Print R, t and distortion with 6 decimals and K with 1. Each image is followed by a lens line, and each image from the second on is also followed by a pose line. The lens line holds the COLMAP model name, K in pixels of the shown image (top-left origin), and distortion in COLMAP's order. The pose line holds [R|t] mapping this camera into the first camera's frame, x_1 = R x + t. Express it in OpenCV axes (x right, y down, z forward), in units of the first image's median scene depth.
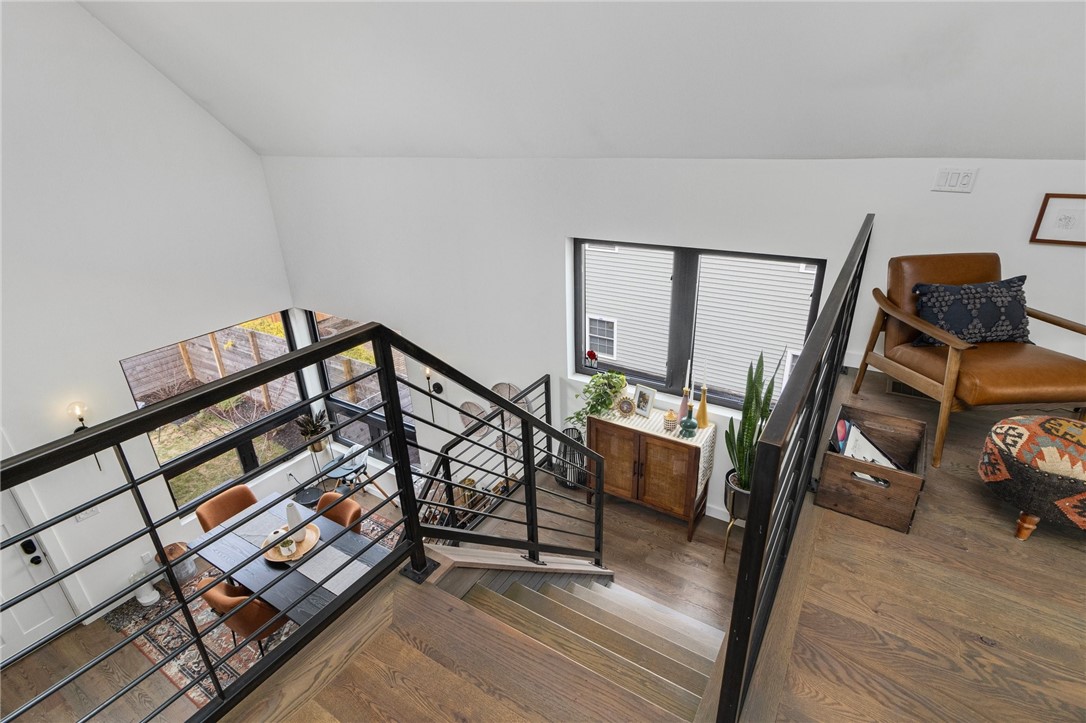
lens RADIAL K [[523.3, 0, 543.0], [0, 523.3, 361.5], [0, 0, 1]] dist [-0.000206, 0.000223]
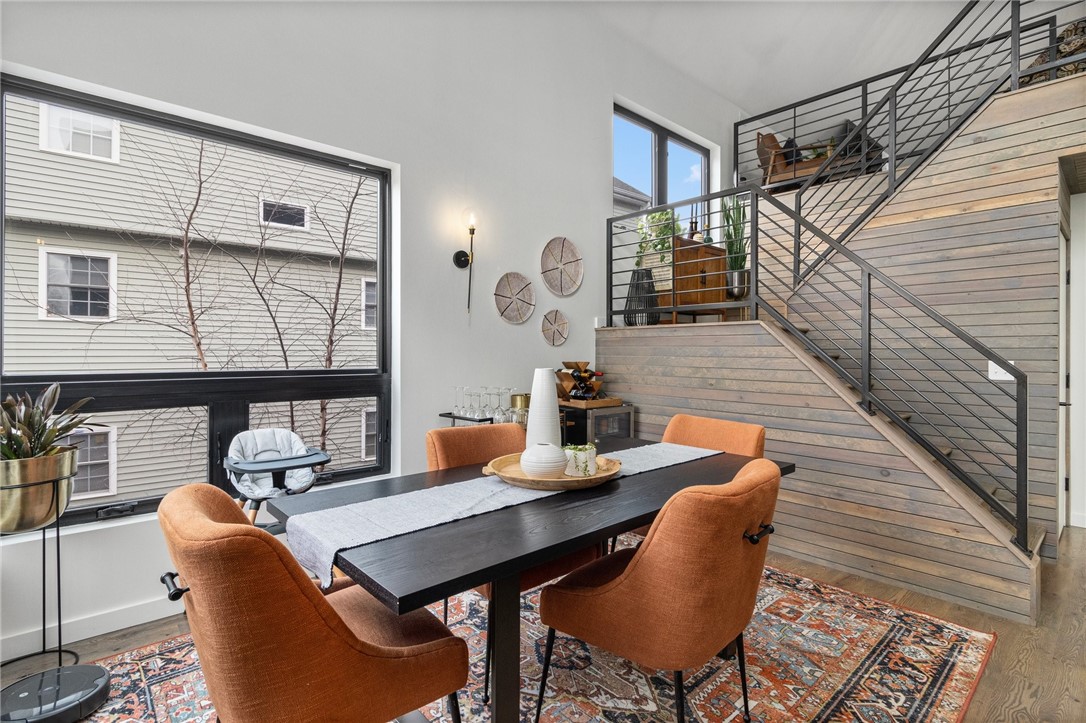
lens RADIAL K [[520.8, 0, 551.6], [0, 520.8, 357.6], [0, 0, 1]] dist [-0.003094, -0.000675]
pose [[0.262518, 0.019389, 0.964732, -0.820970], [0.374103, 0.919554, -0.120279, 0.293100], [-0.889456, 0.392484, 0.234146, 0.821597]]
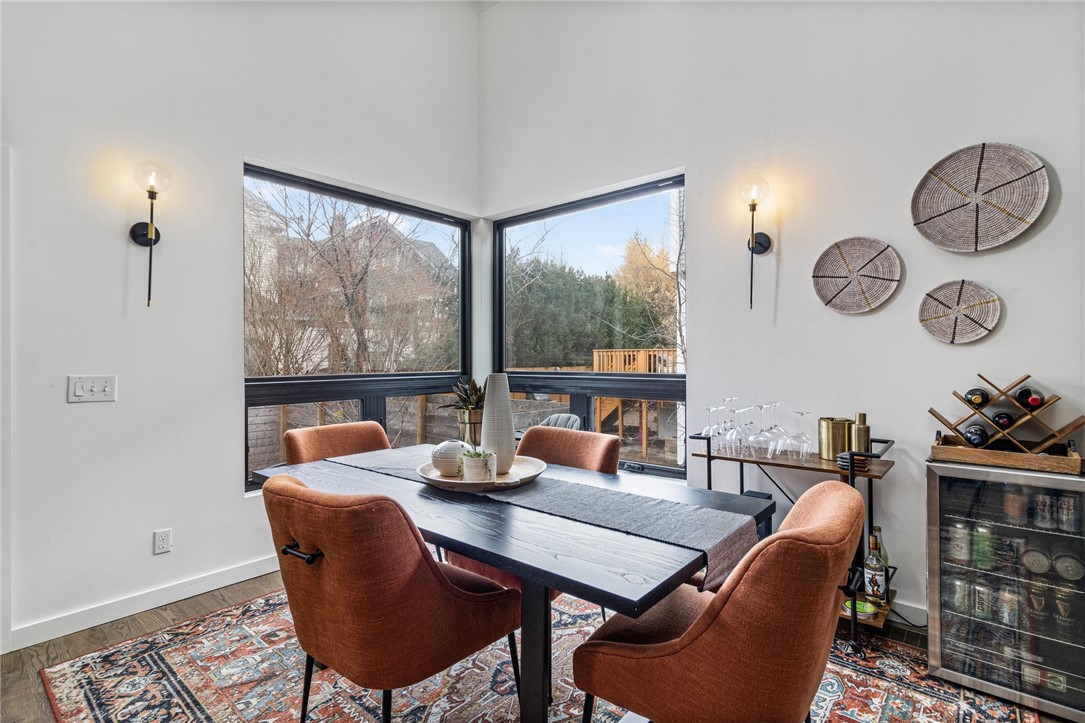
lens RADIAL K [[522.8, 0, 542.5], [0, 522.8, 361.5], [0, 0, 1]] dist [-0.000206, 0.000223]
pose [[0.989469, 0.023294, -0.142861, -0.351833], [-0.077586, 0.918558, -0.387598, 0.397285], [0.122197, 0.394600, 0.910691, 0.553002]]
